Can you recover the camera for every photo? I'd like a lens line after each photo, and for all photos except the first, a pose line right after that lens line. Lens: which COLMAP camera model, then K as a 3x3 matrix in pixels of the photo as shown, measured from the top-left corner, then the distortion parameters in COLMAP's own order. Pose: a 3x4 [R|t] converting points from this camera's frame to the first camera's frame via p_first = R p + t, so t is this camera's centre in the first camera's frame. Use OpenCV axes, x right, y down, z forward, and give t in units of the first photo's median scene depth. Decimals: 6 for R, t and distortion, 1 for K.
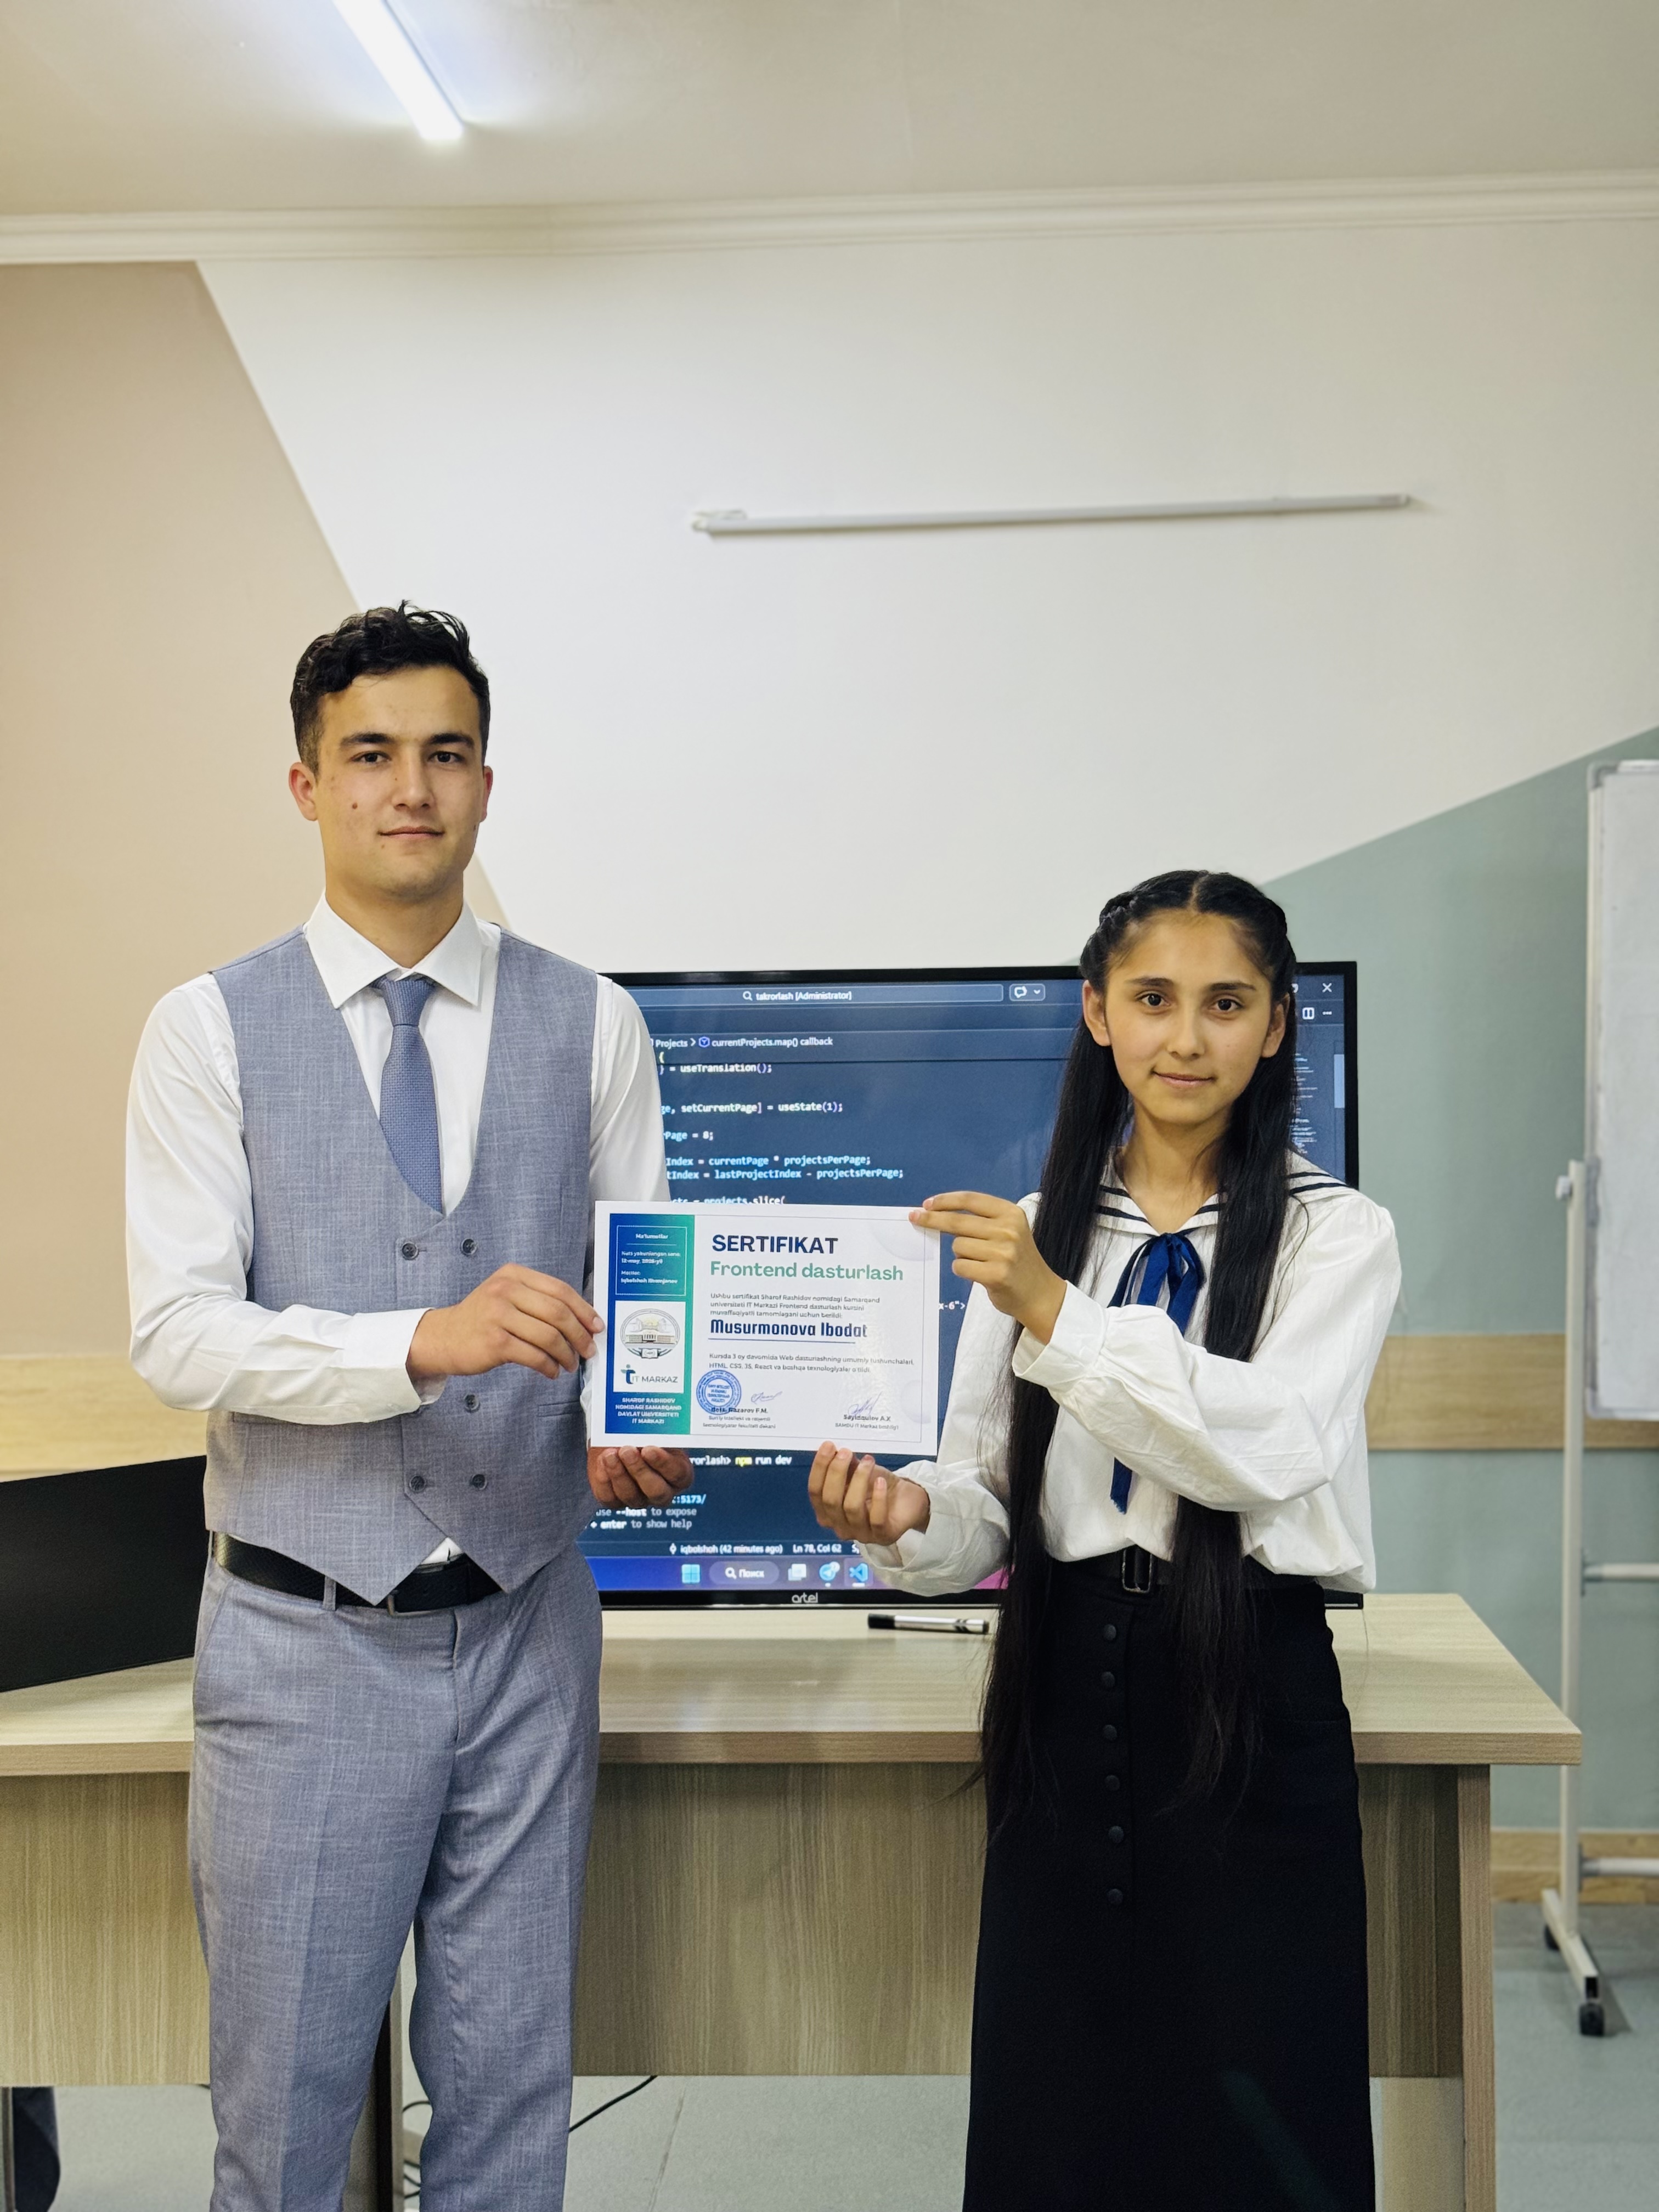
lens RADIAL K [[3135.5, 0, 829.5], [0, 3135.5, 1106.0], [0, 0, 1]] dist [0.218882, -0.484591]
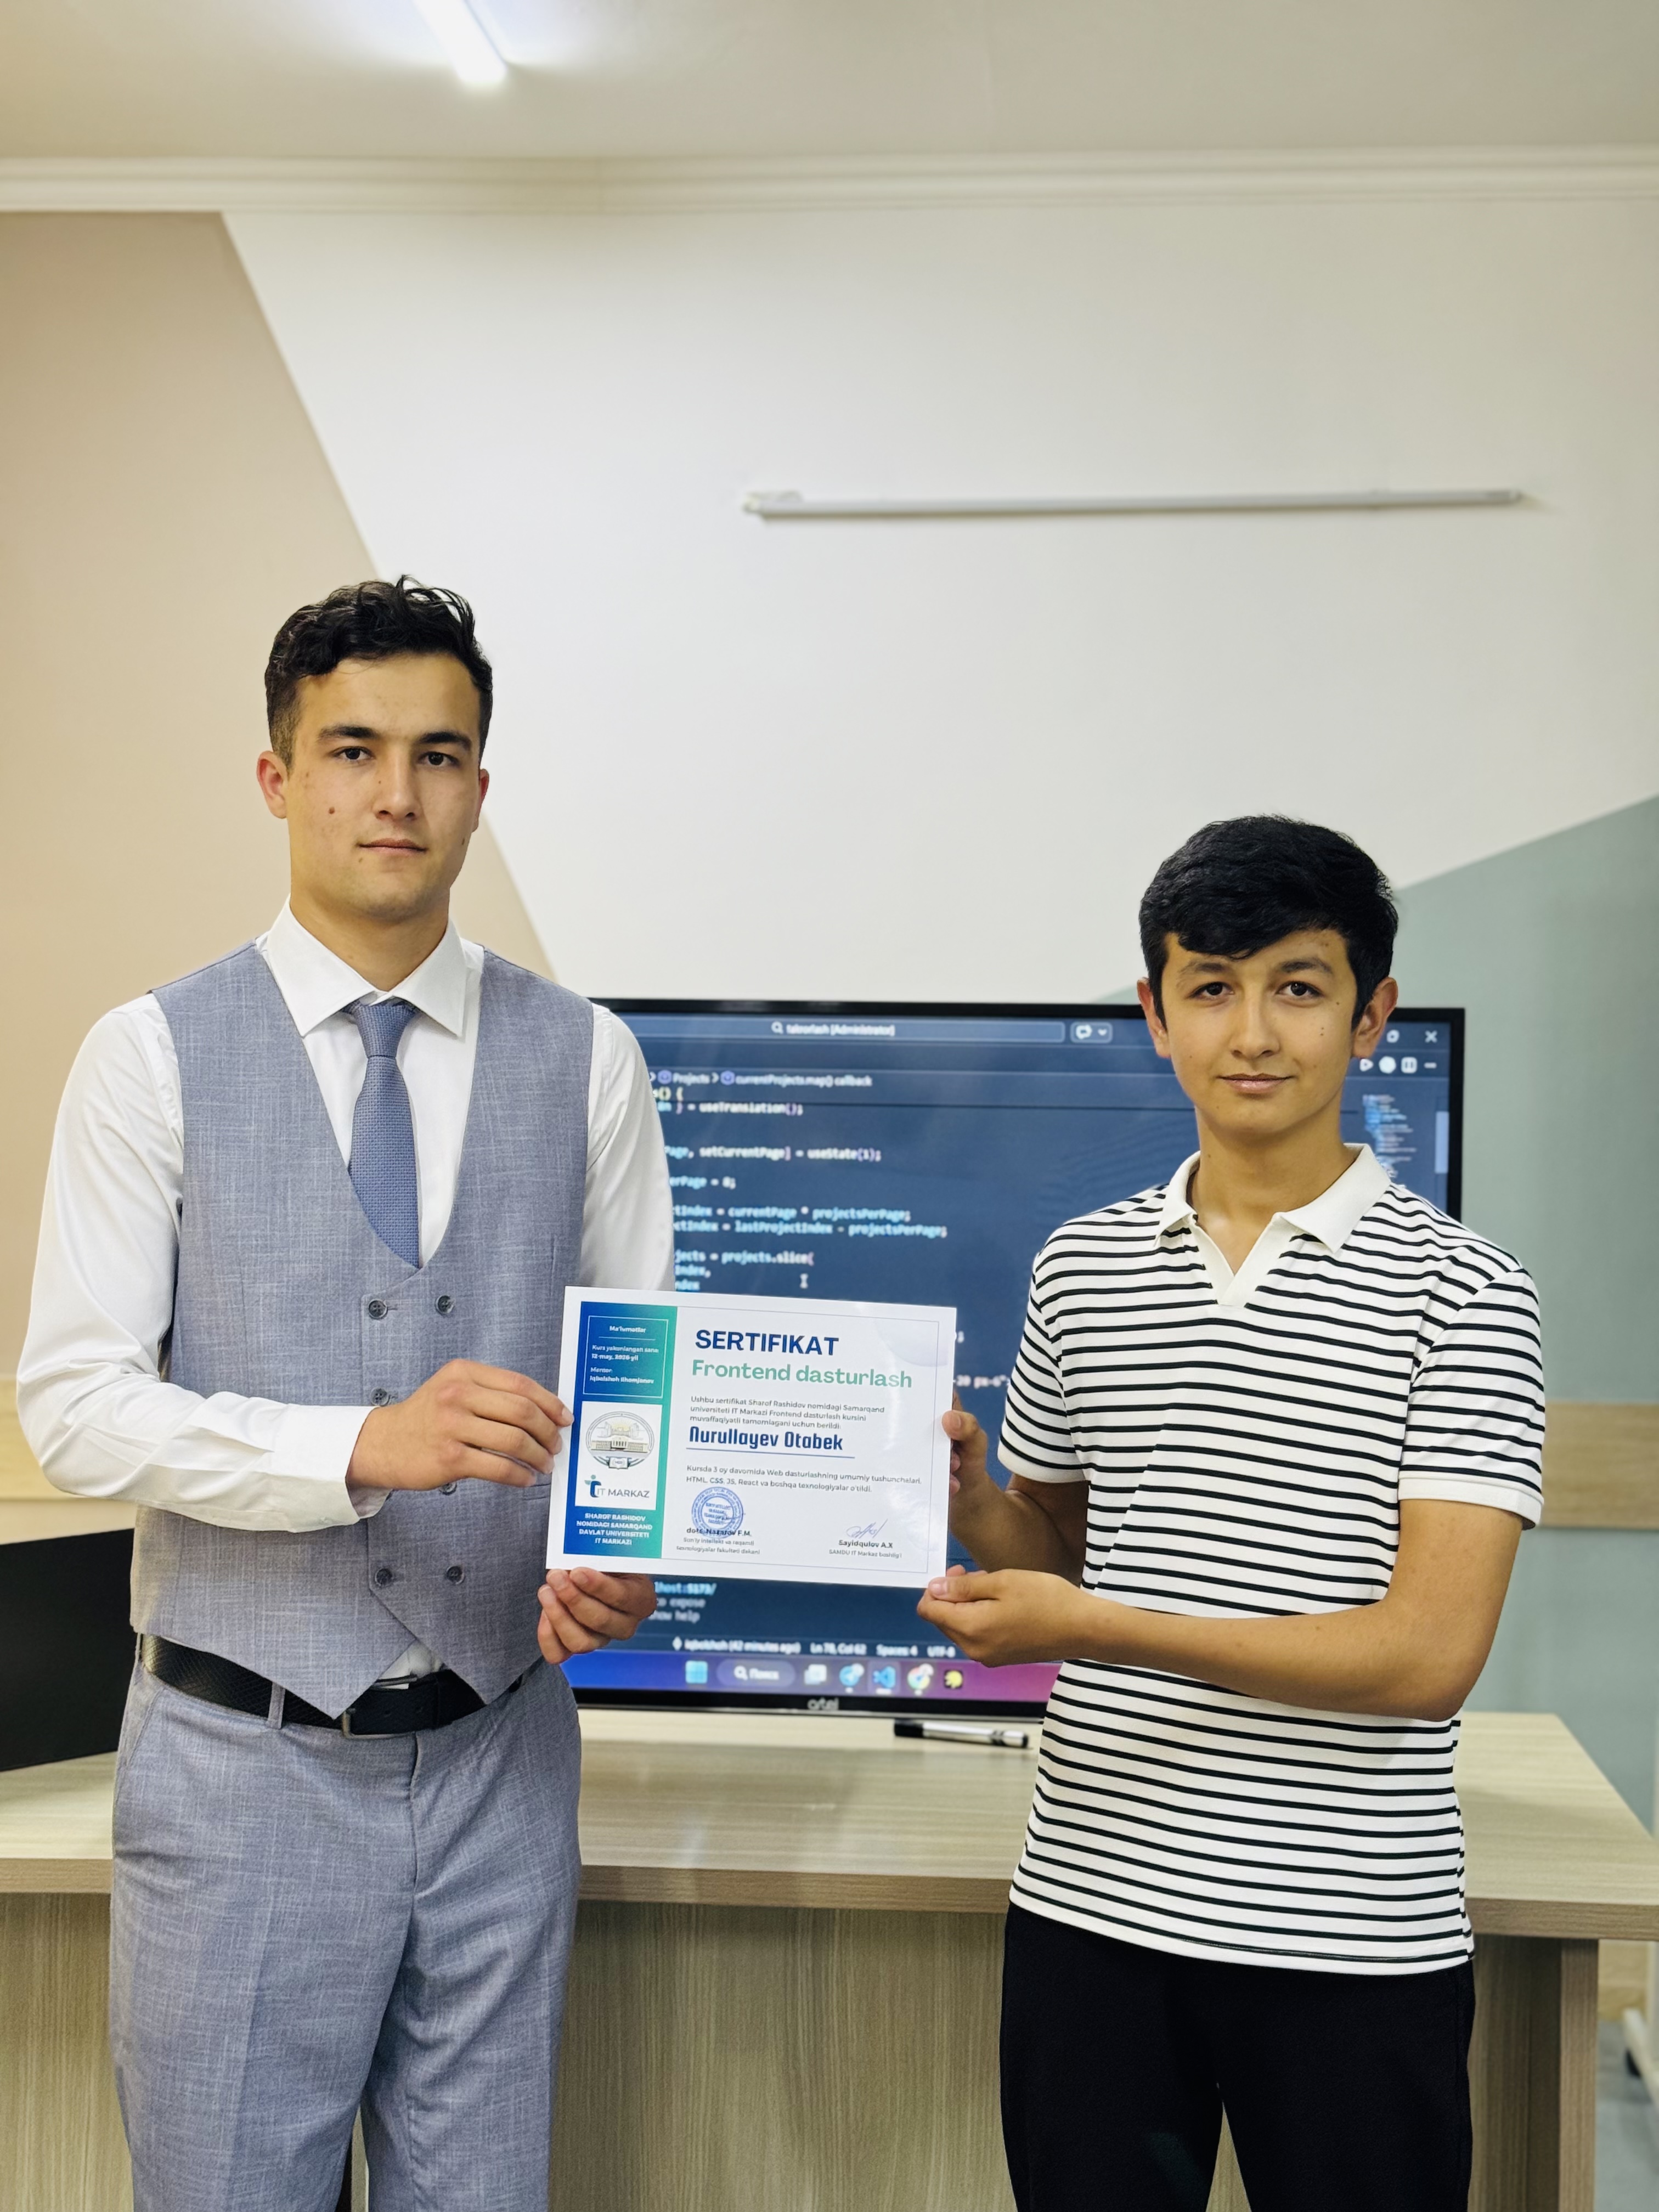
lens RADIAL K [[3135.5, 0, 829.5], [0, 3135.5, 1106.0], [0, 0, 1]] dist [0.218882, -0.484591]
pose [[0.999445, 0.027877, -0.018247, 0.005570], [-0.027855, 0.999611, 0.001479, -0.014480], [0.018281, -0.000970, 0.999832, 0.106930]]
